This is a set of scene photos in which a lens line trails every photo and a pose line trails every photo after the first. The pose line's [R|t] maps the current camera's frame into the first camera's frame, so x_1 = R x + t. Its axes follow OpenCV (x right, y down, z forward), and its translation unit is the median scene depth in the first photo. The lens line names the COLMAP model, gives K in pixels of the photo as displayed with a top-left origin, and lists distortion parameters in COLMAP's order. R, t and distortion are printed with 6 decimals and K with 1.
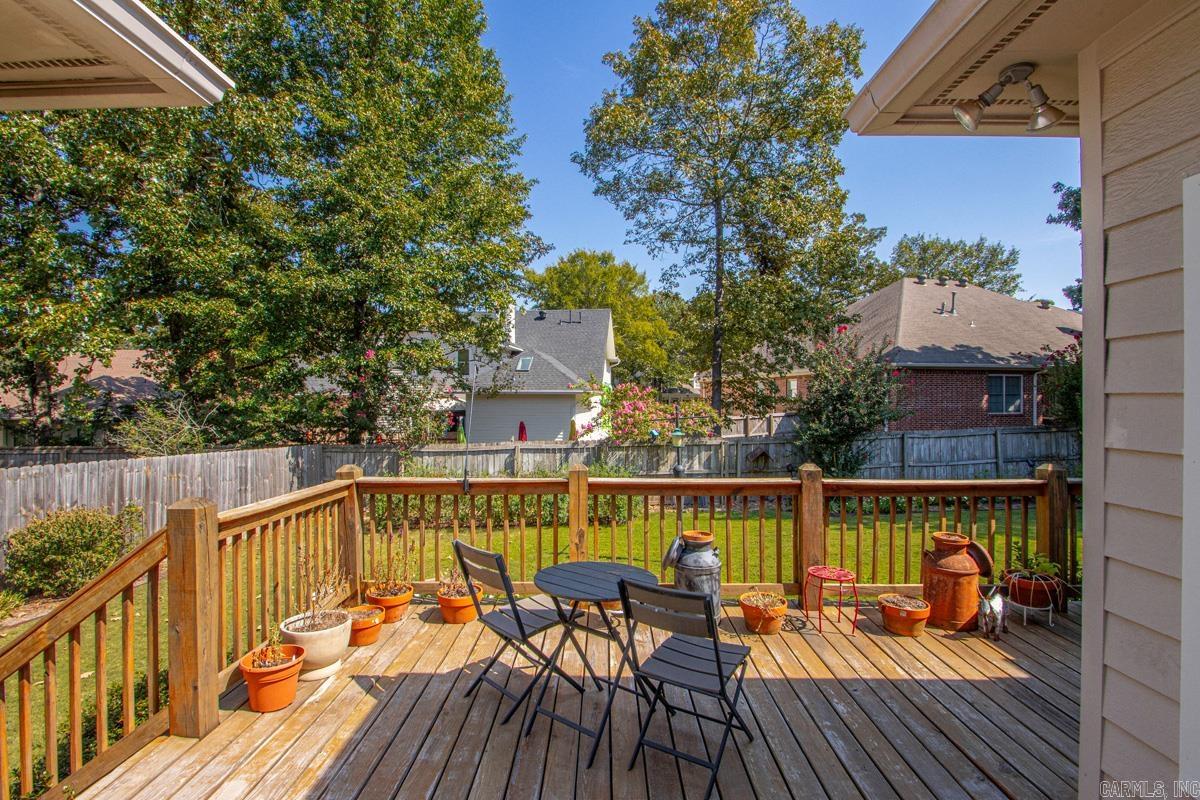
lens RADIAL K [[619.3, 0, 597.9], [0, 619.3, 400.7], [0, 0, 1]] dist [0.007293, 0.000518]
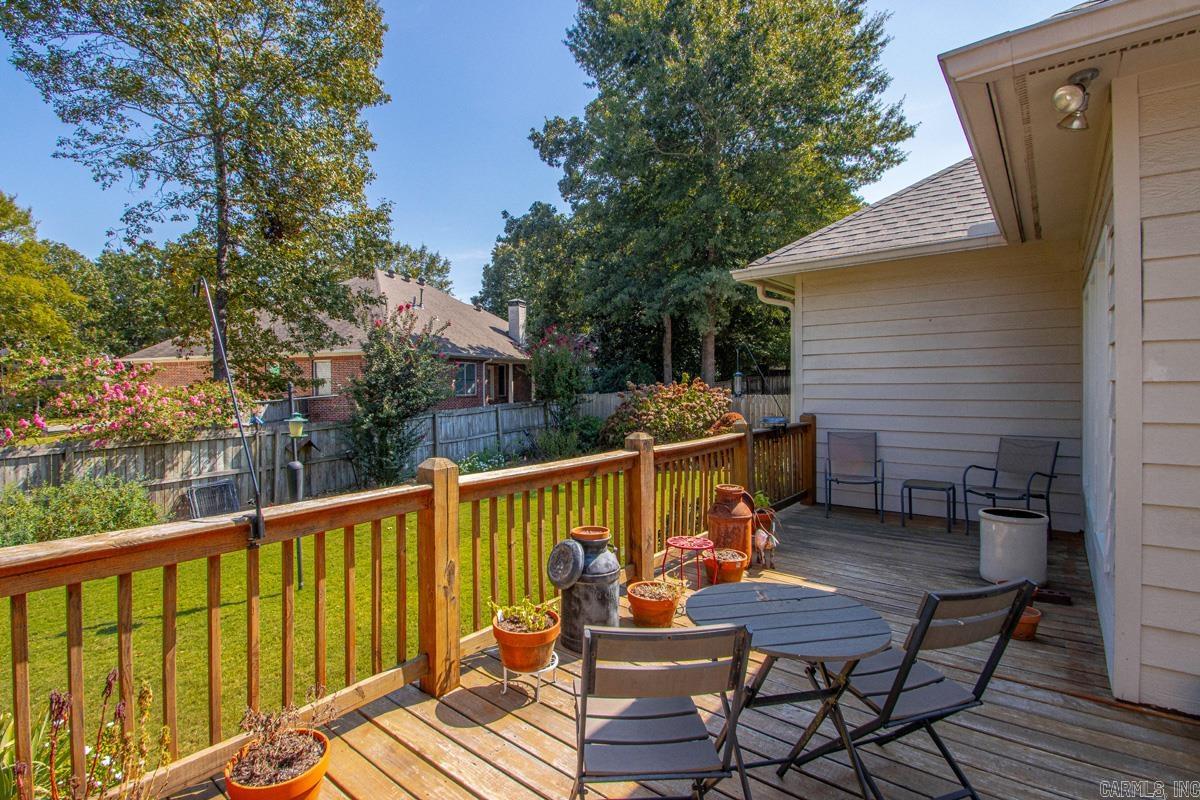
lens RADIAL K [[587.4, 0, 599.1], [0, 587.4, 393.6], [0, 0, 1]] dist [-0.006165, -0.006018]
pose [[0.610343, -0.016443, 0.791967, -0.103535], [0.011092, 0.999864, 0.012212, 0.008547], [-0.792060, 0.001331, 0.610442, 0.135797]]
